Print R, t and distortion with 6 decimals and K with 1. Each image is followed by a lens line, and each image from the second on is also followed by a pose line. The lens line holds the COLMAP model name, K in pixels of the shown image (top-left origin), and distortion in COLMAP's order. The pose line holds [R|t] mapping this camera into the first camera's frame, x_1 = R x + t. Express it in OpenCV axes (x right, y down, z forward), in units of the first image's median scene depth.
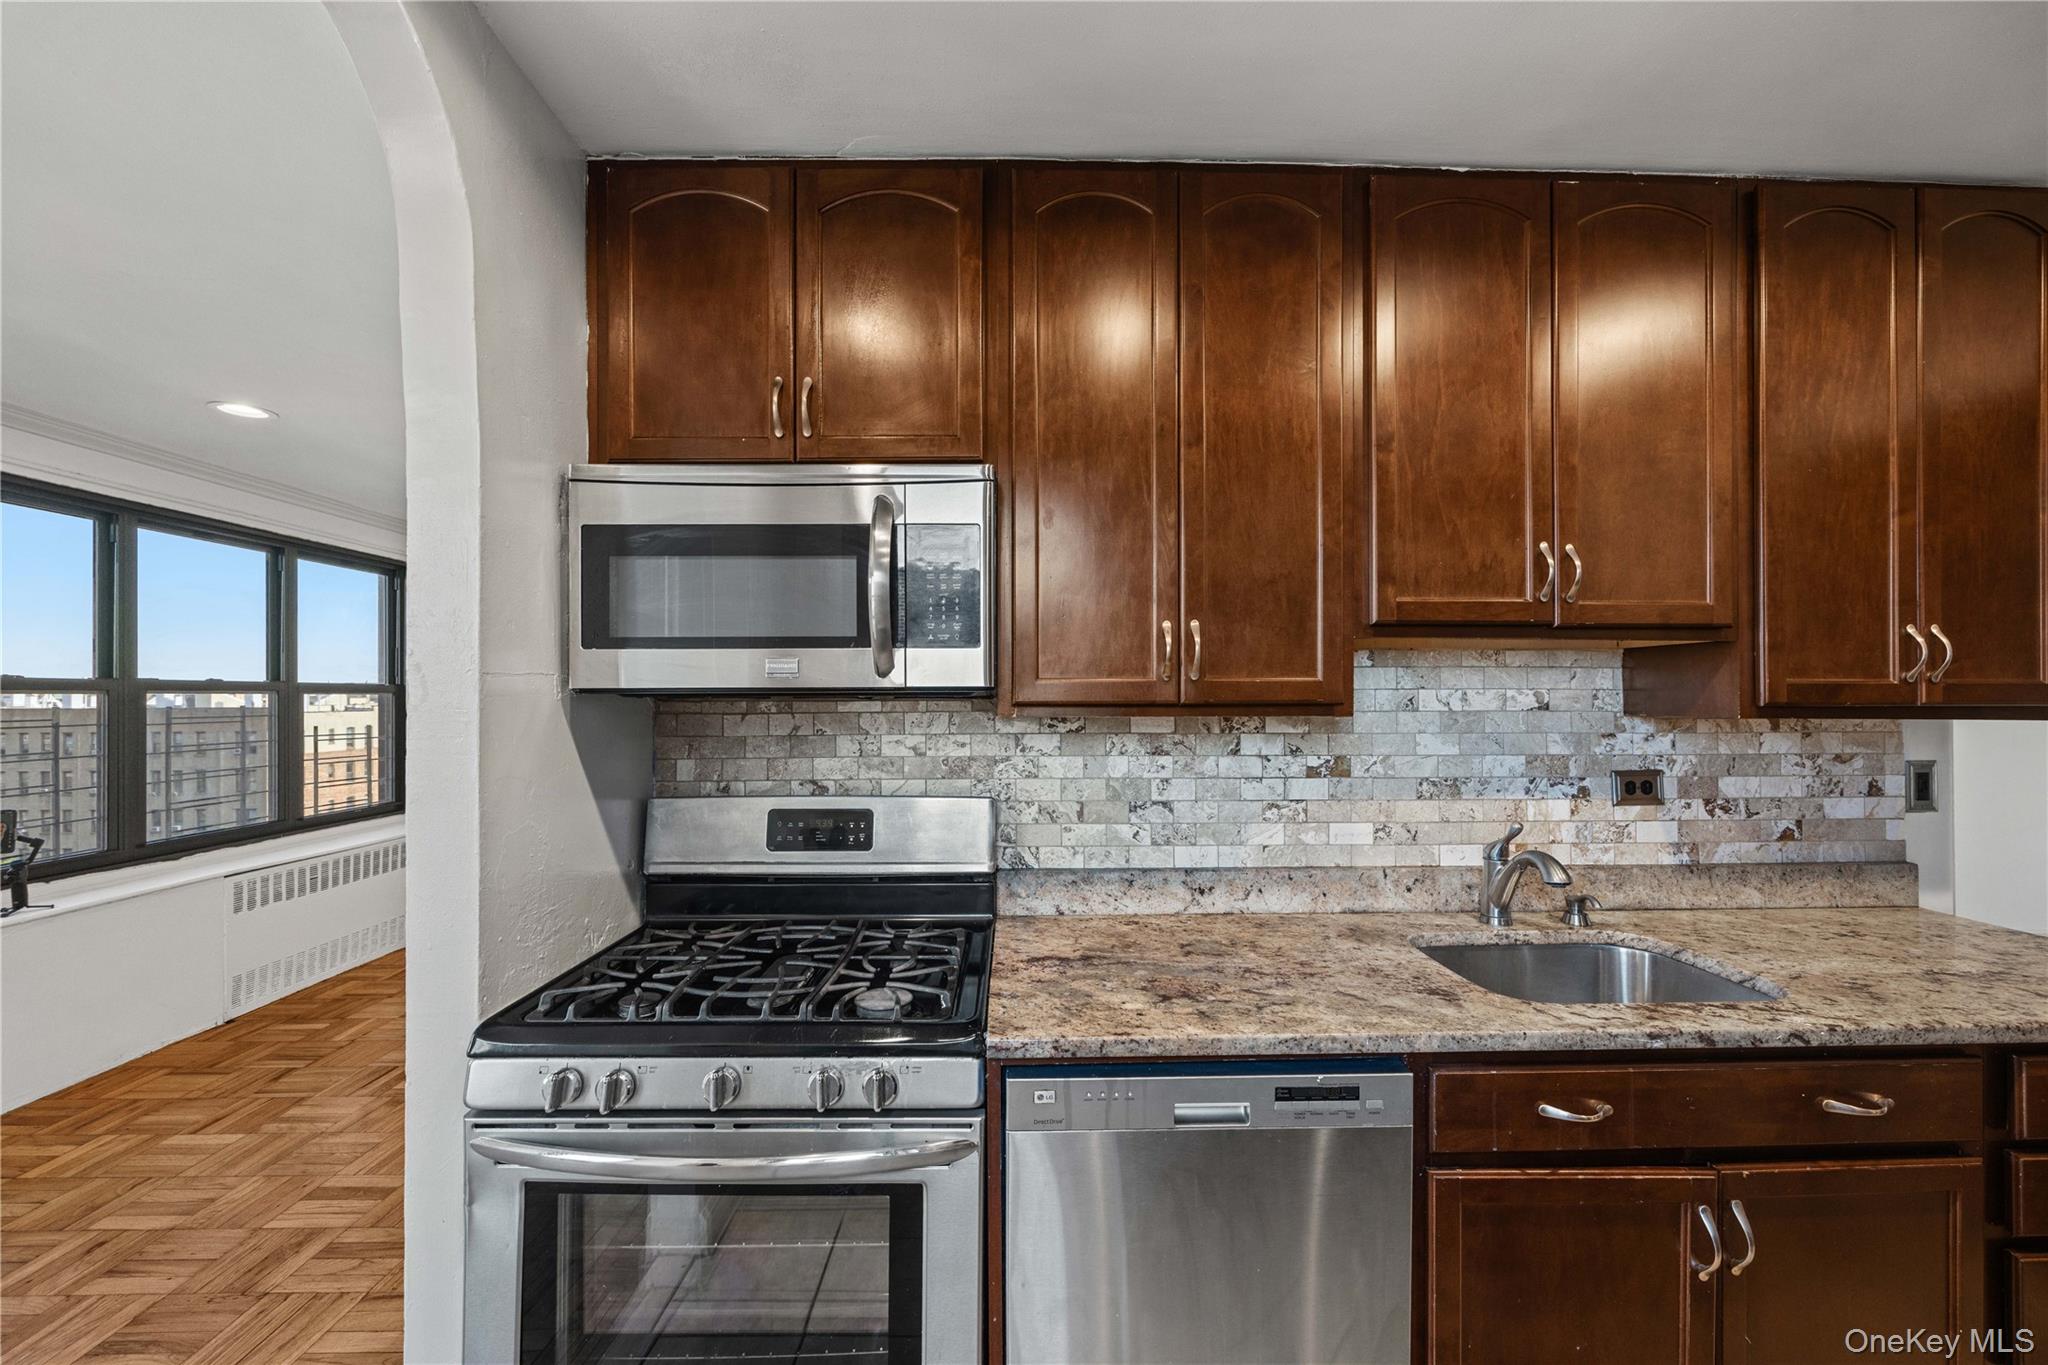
lens RADIAL K [[785.1, 0, 1028.8], [0, 785.1, 698.2], [0, 0, 1]] dist [-0.003044, 0.000778]
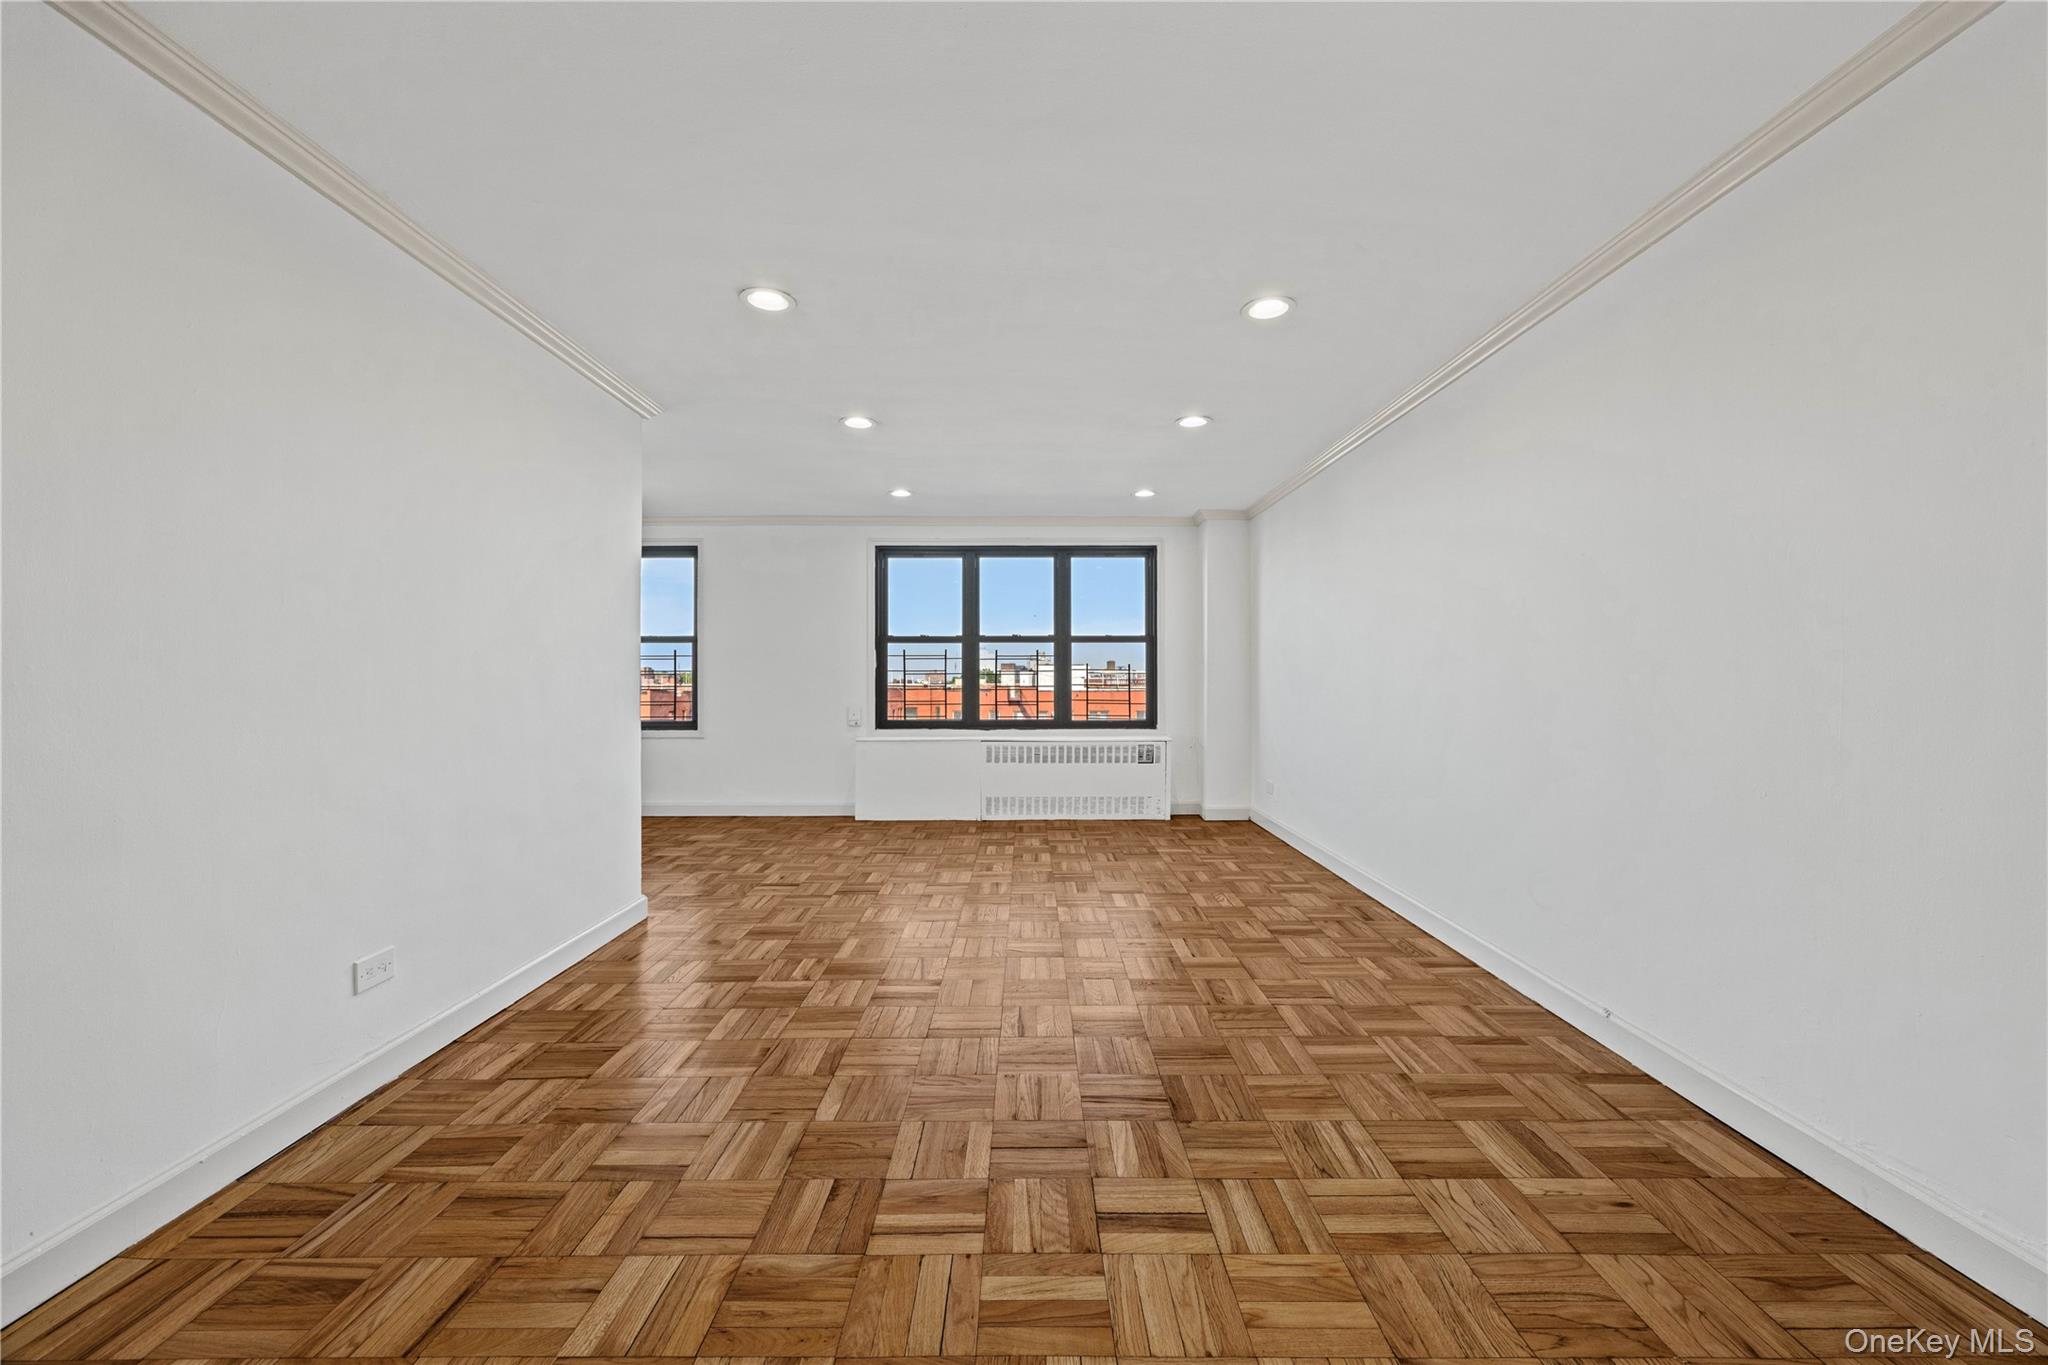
lens RADIAL K [[785.1, 0, 1030.4], [0, 785.1, 670.7], [0, 0, 1]] dist [-0.003044, 0.000778]
pose [[-0.016819, -0.008824, -0.999820, 1.521981], [0.005094, 0.999947, -0.008911, 0.150699], [0.999846, -0.005243, -0.016774, 2.157163]]
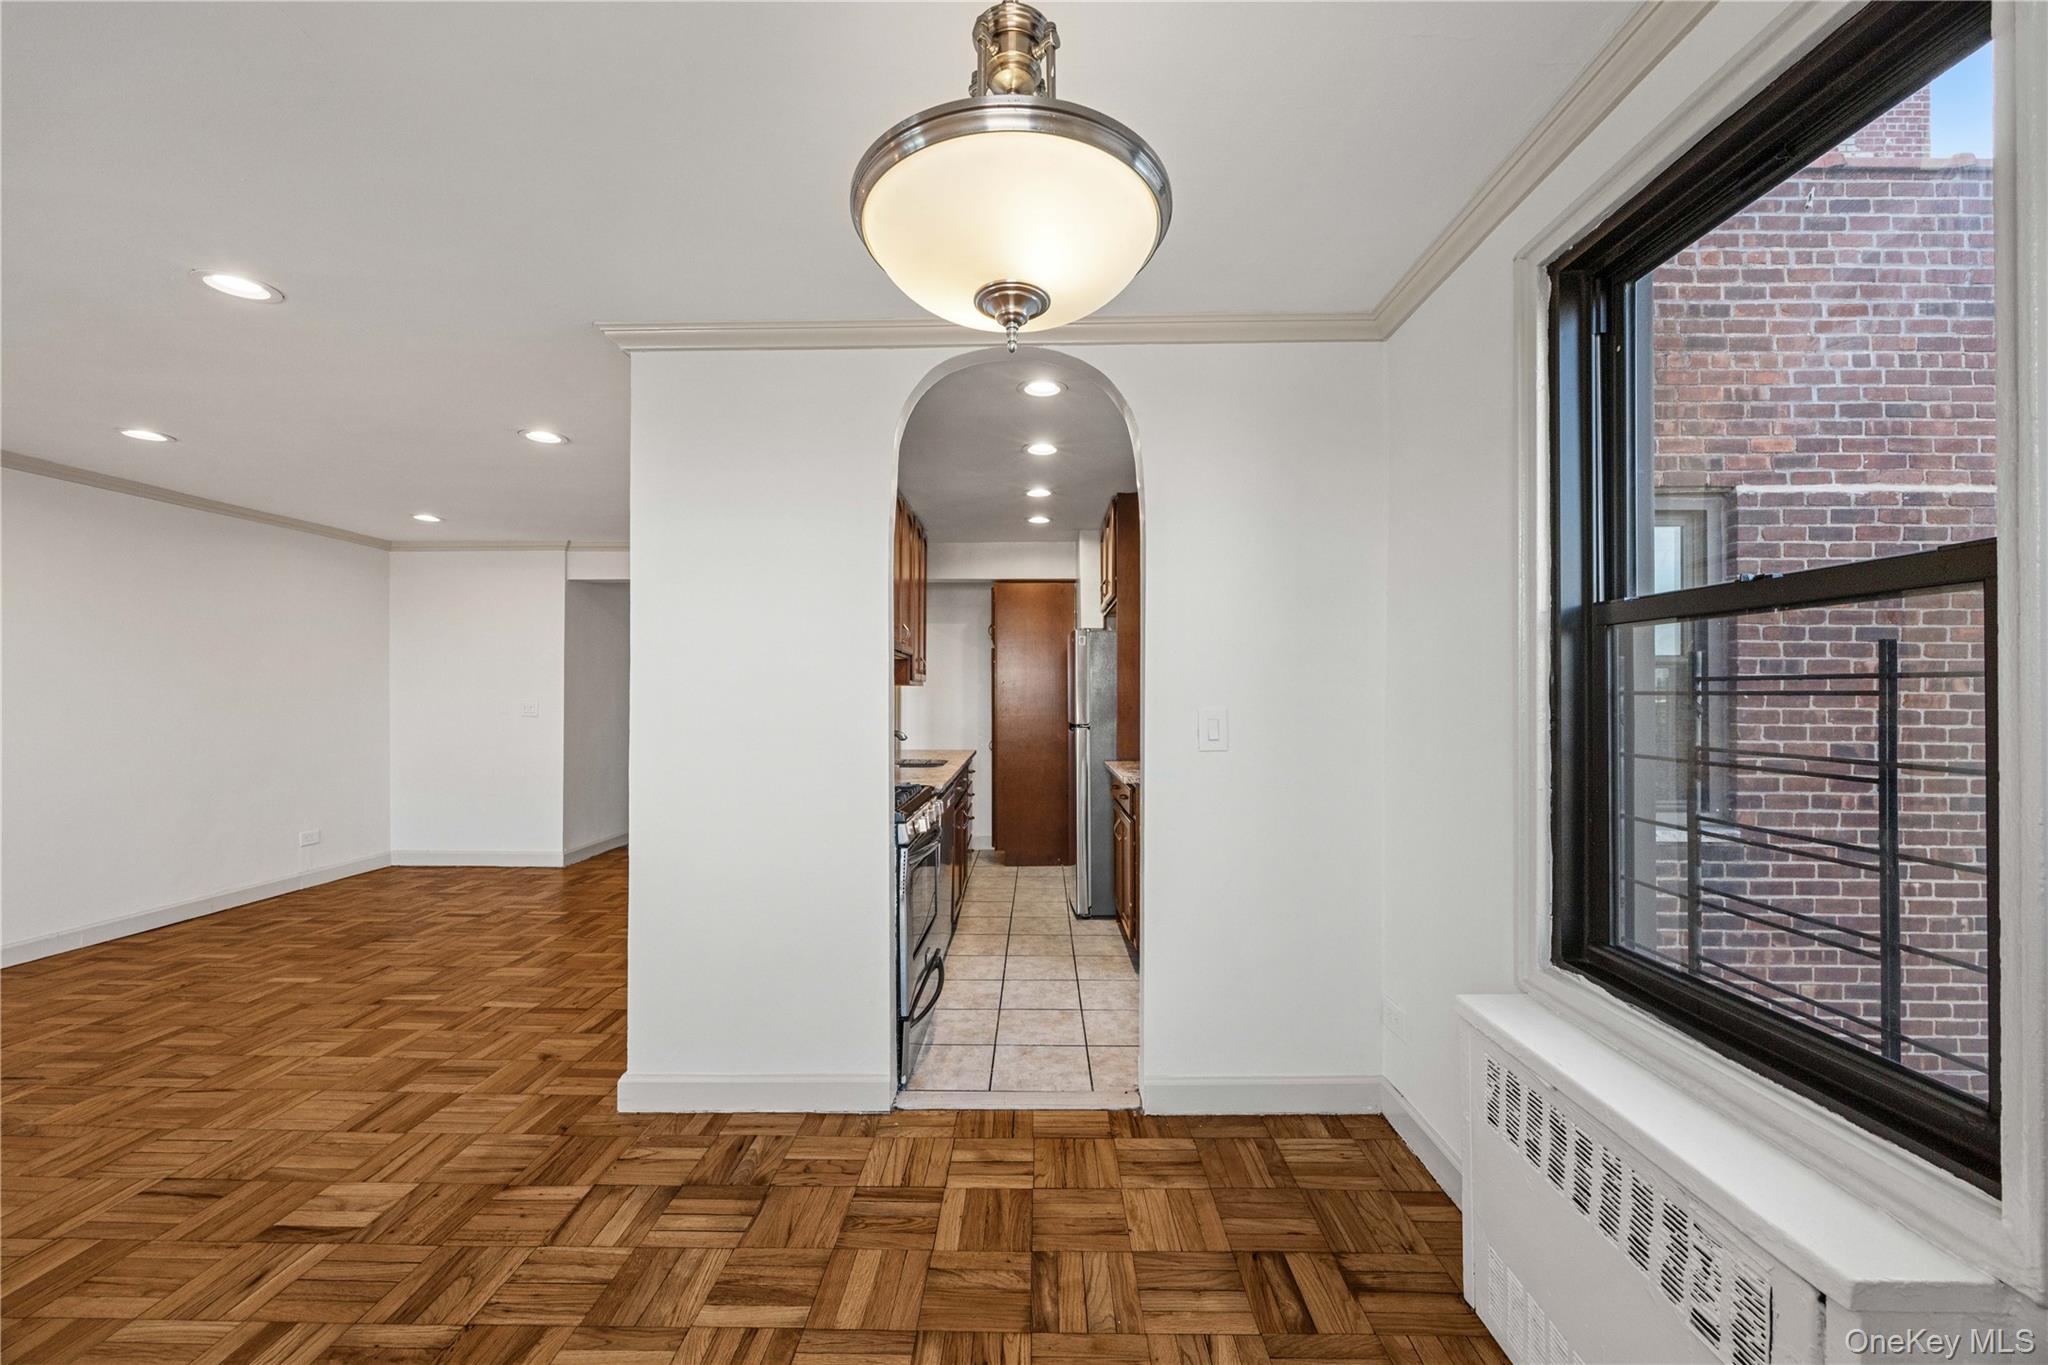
lens RADIAL K [[785.1, 0, 1020.5], [0, 785.1, 689.4], [0, 0, 1]] dist [-0.003044, 0.000778]
pose [[0.044623, 0.007121, 0.998979, -1.873306], [-0.003584, 0.999969, -0.006968, 0.055765], [-0.998997, -0.003269, 0.044647, 0.351395]]
